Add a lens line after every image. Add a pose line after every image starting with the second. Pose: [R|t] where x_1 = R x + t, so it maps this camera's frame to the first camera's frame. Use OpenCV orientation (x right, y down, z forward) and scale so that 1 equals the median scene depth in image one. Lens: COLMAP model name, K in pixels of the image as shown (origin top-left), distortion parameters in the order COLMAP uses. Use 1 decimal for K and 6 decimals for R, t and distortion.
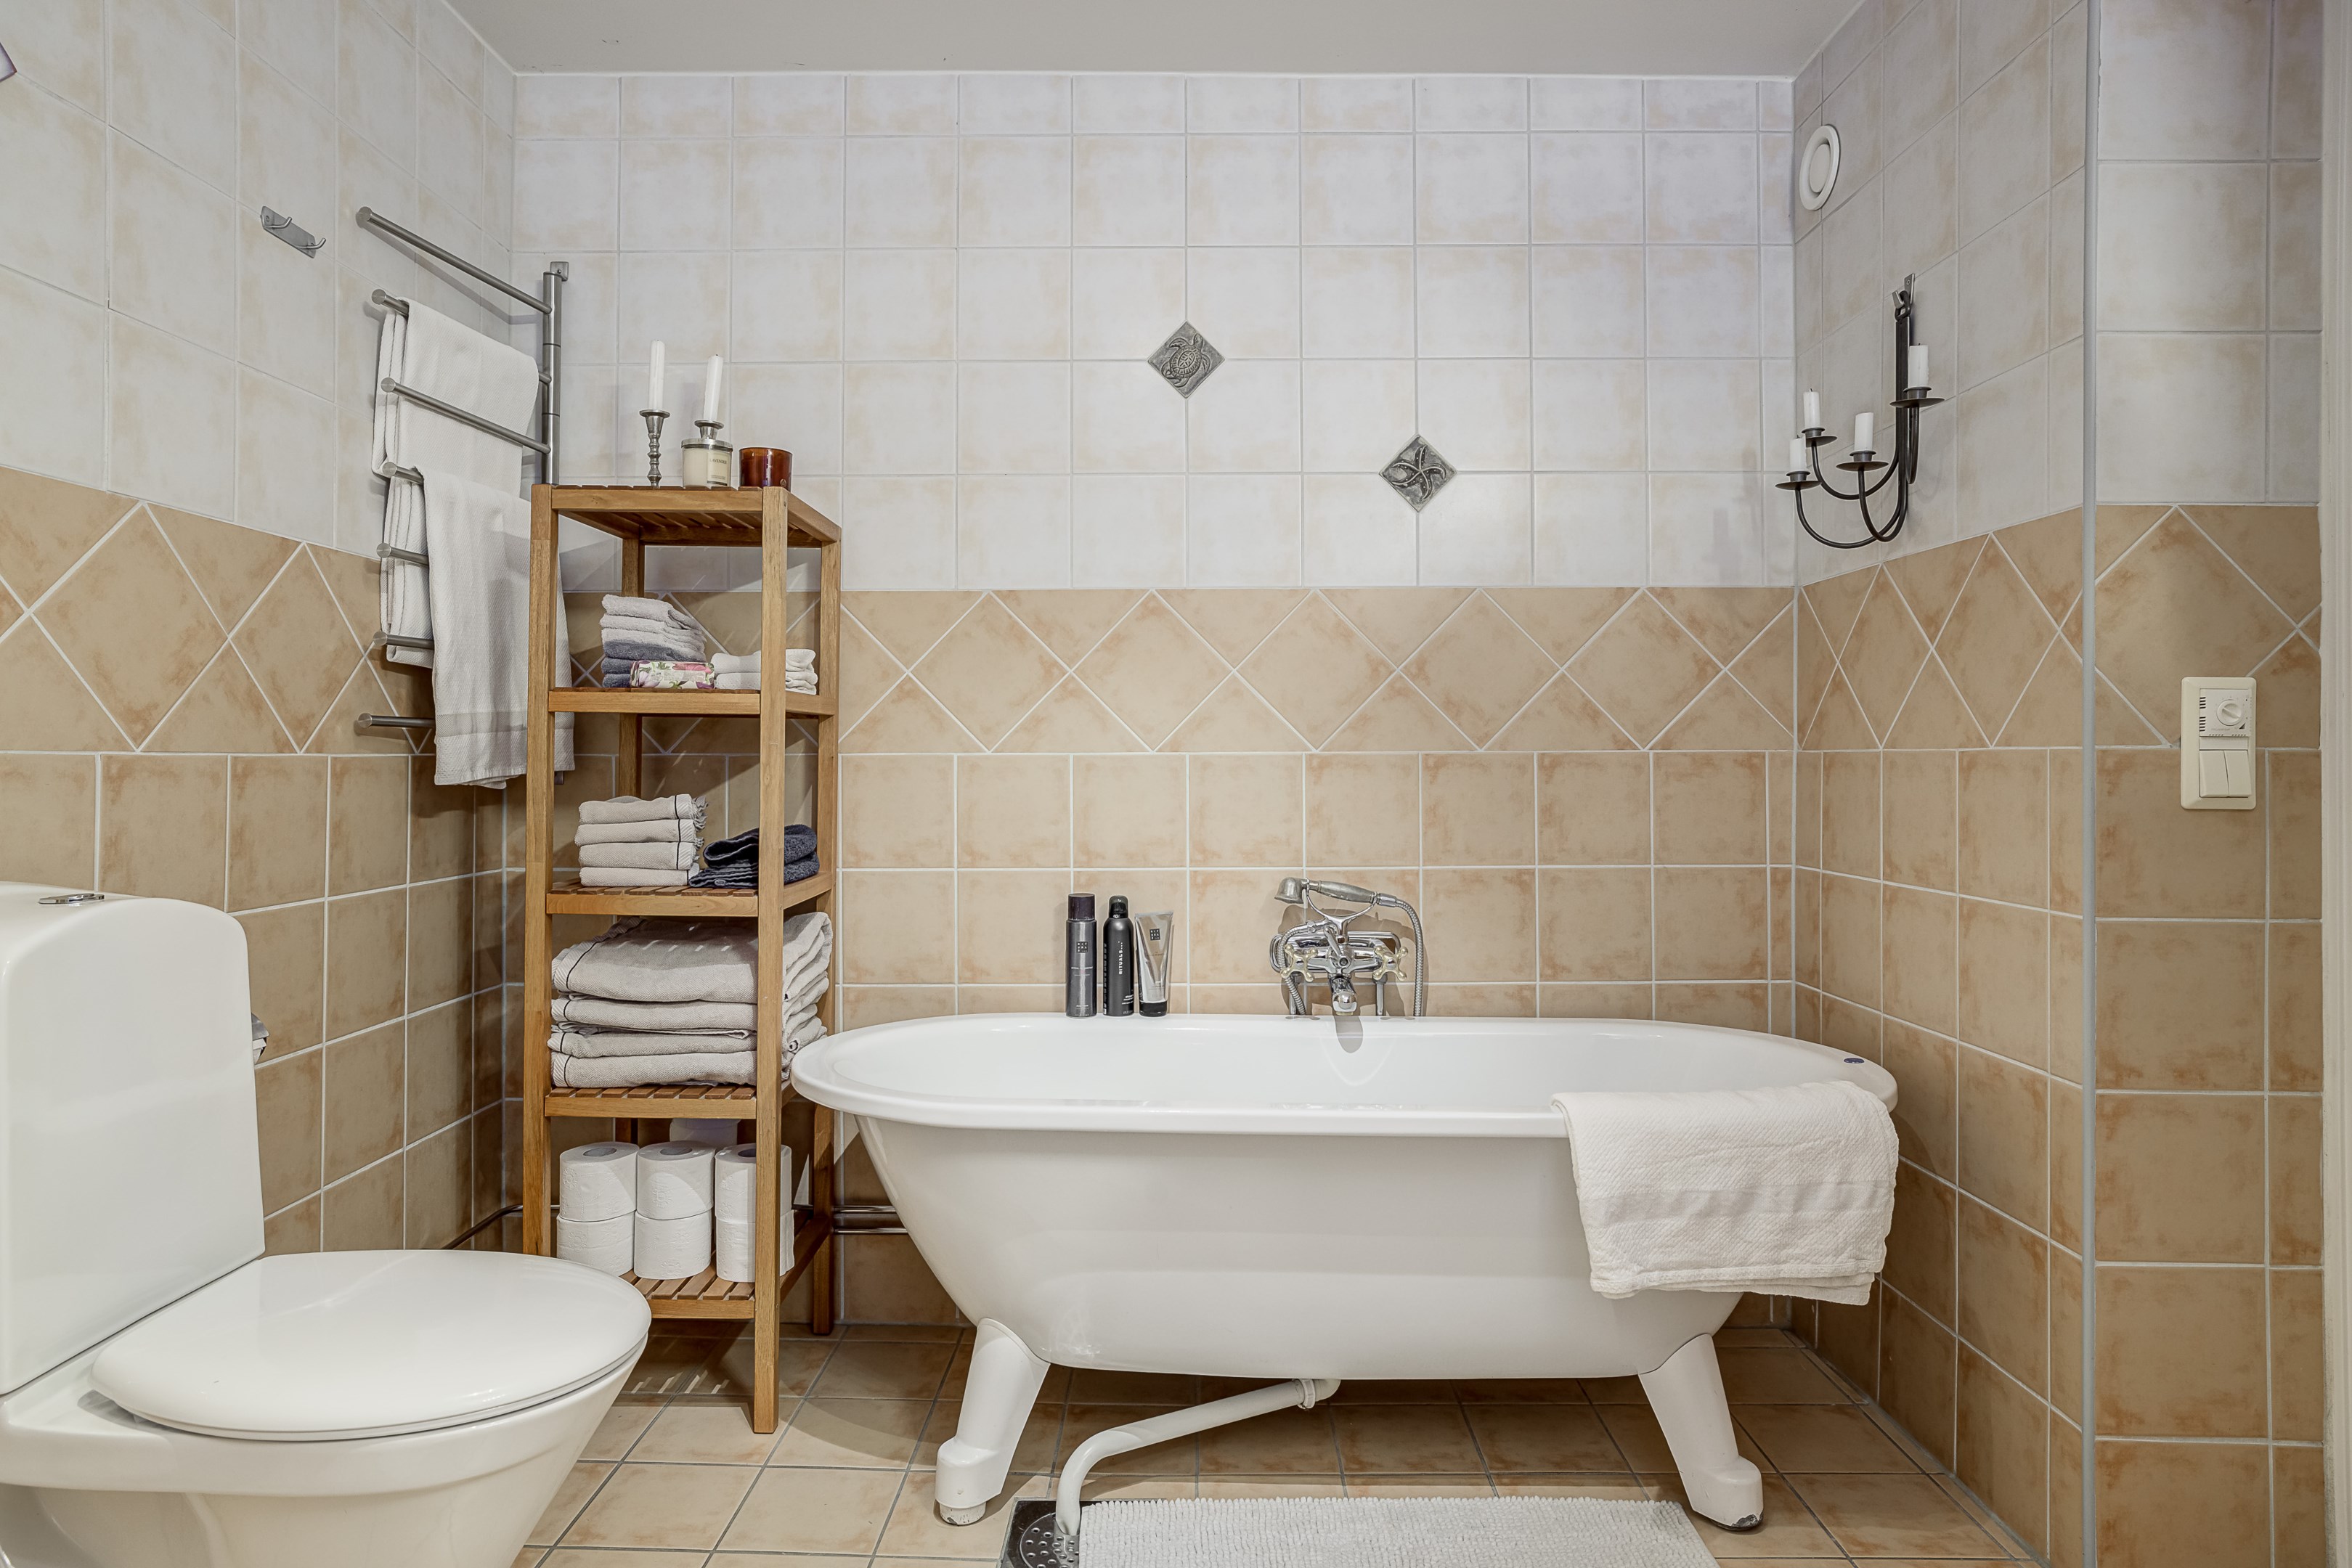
lens RADIAL K [[1433.2, 0, 1176.0], [0, 1433.2, 784.0], [0, 0, 1]] dist [-0.018863, 0.000316]
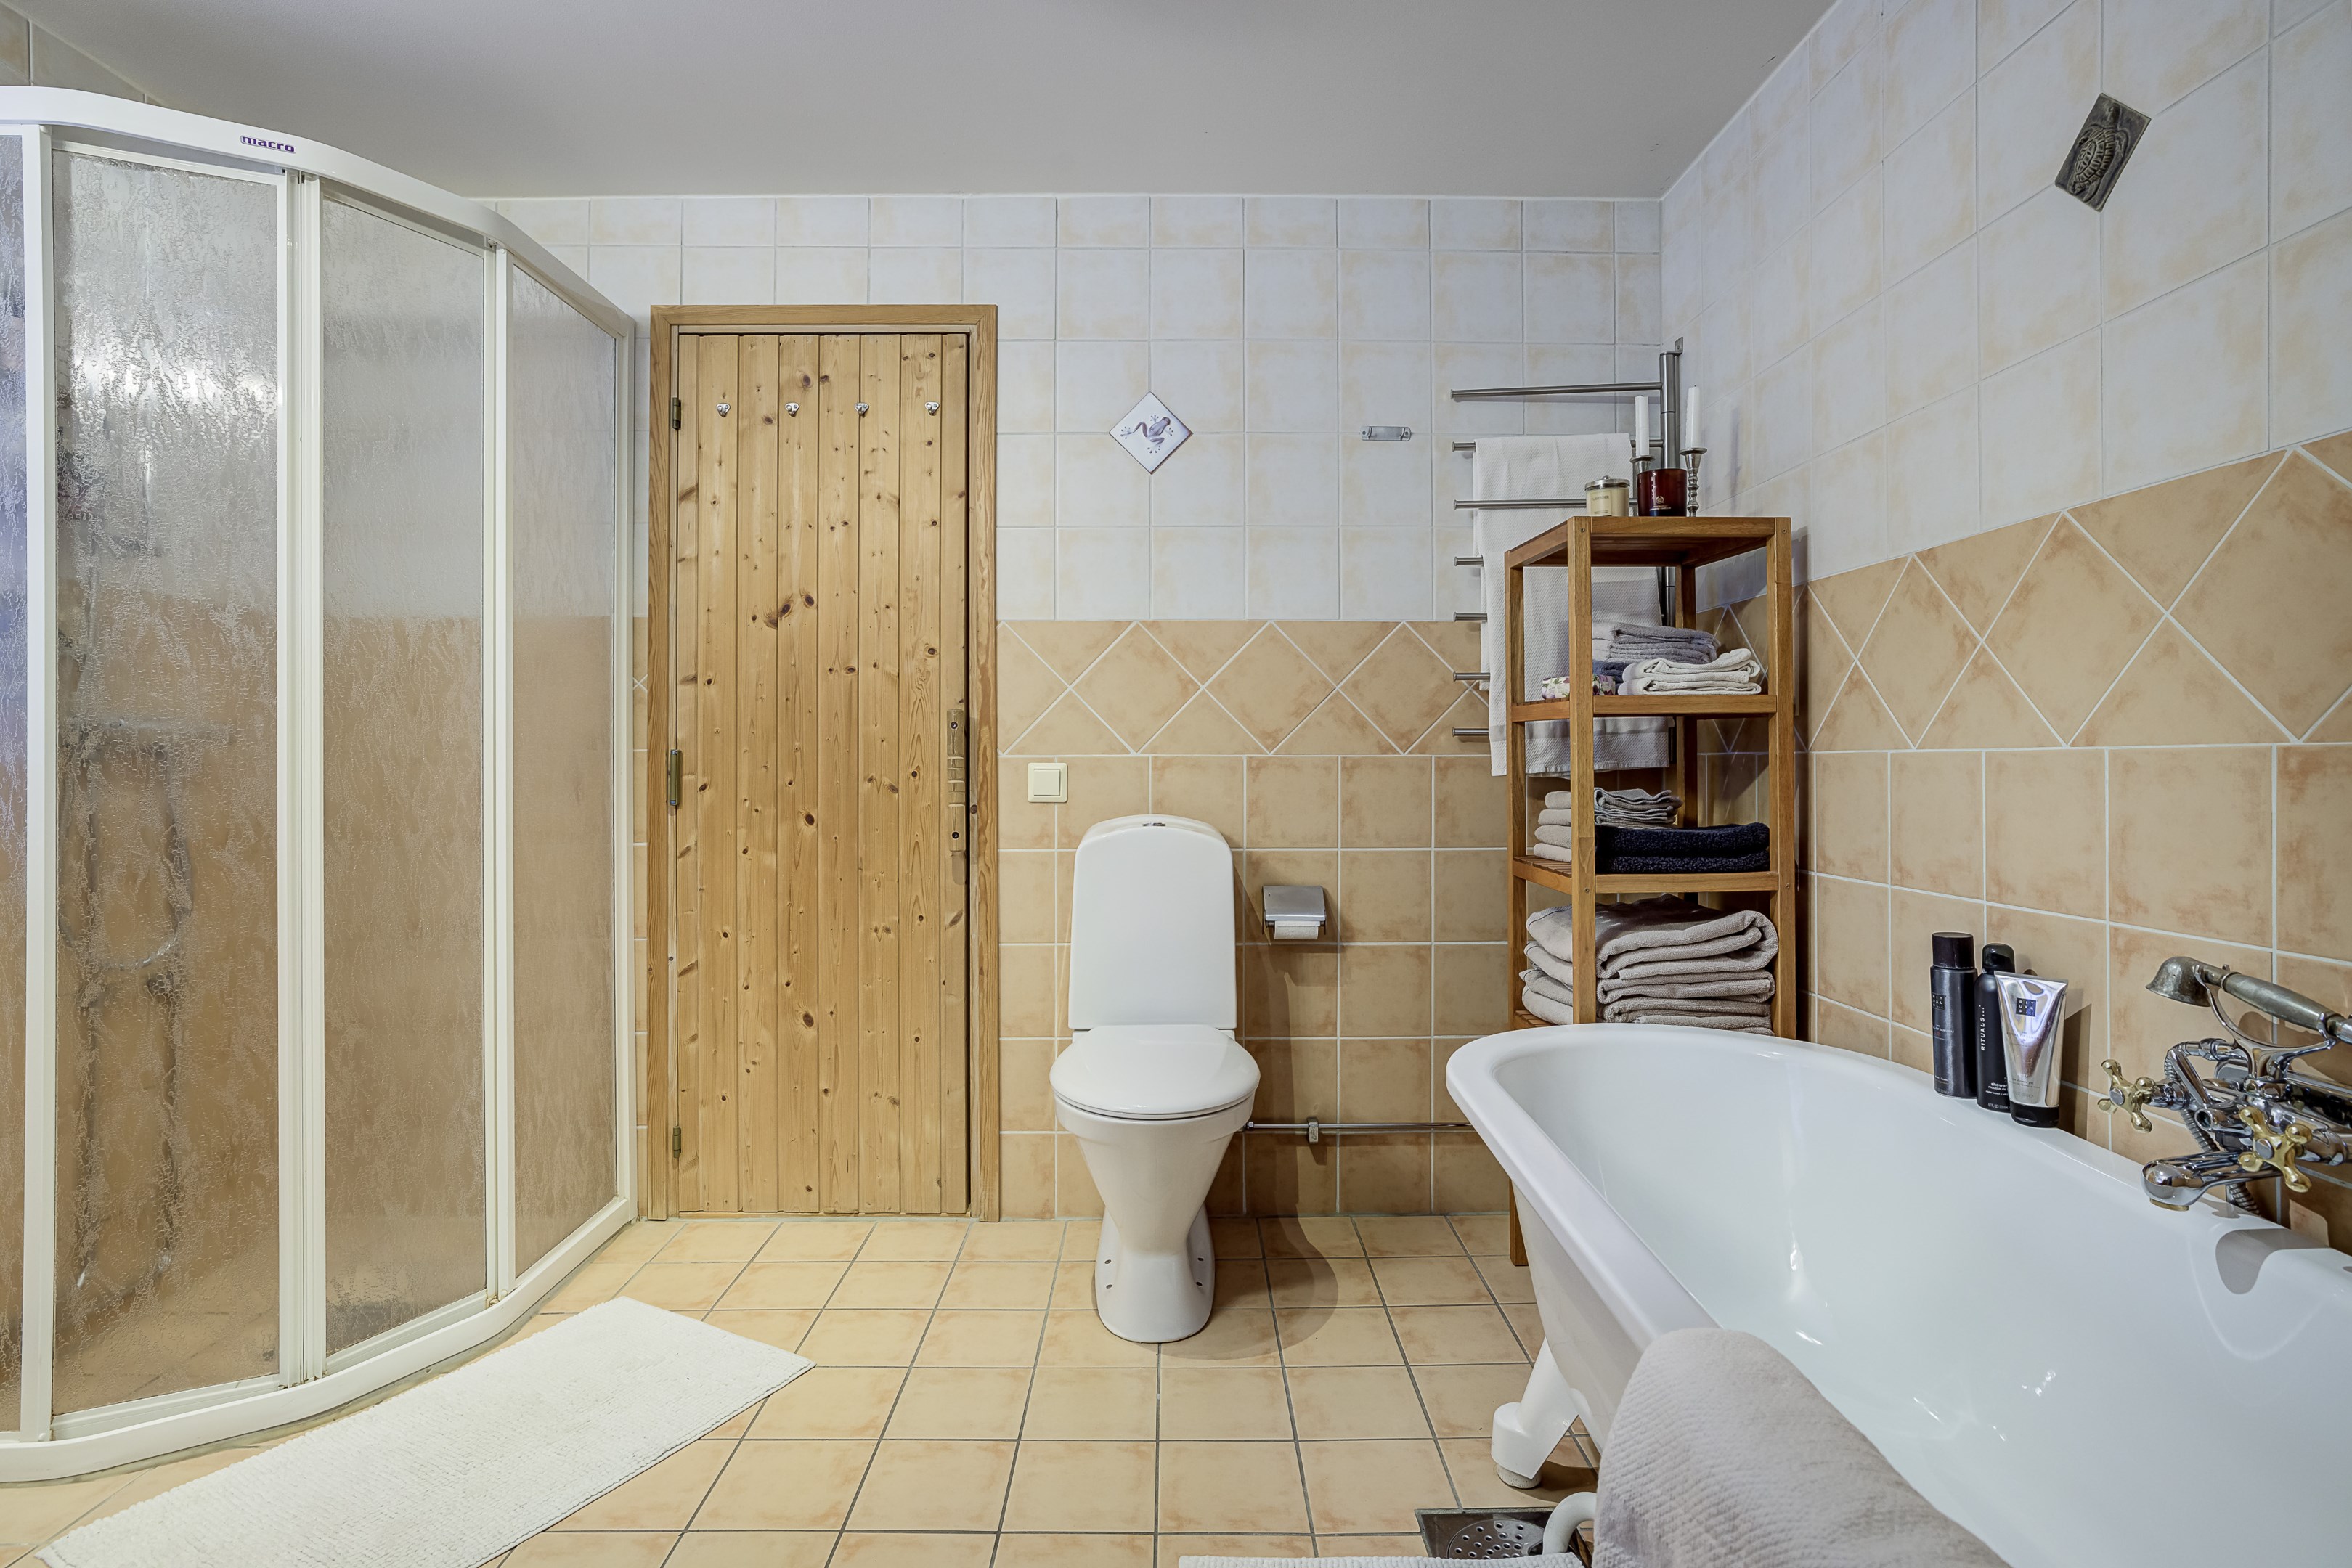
lens RADIAL K [[1191.7, 0, 1175.2], [0, 1191.7, 769.7], [0, 0, 1]] dist [0.002396, 0.000812]
pose [[0.011046, 0.008975, -0.999899, 0.555084], [-0.015389, 0.999843, 0.008805, -0.009603], [0.999821, 0.015290, 0.011182, 0.567642]]
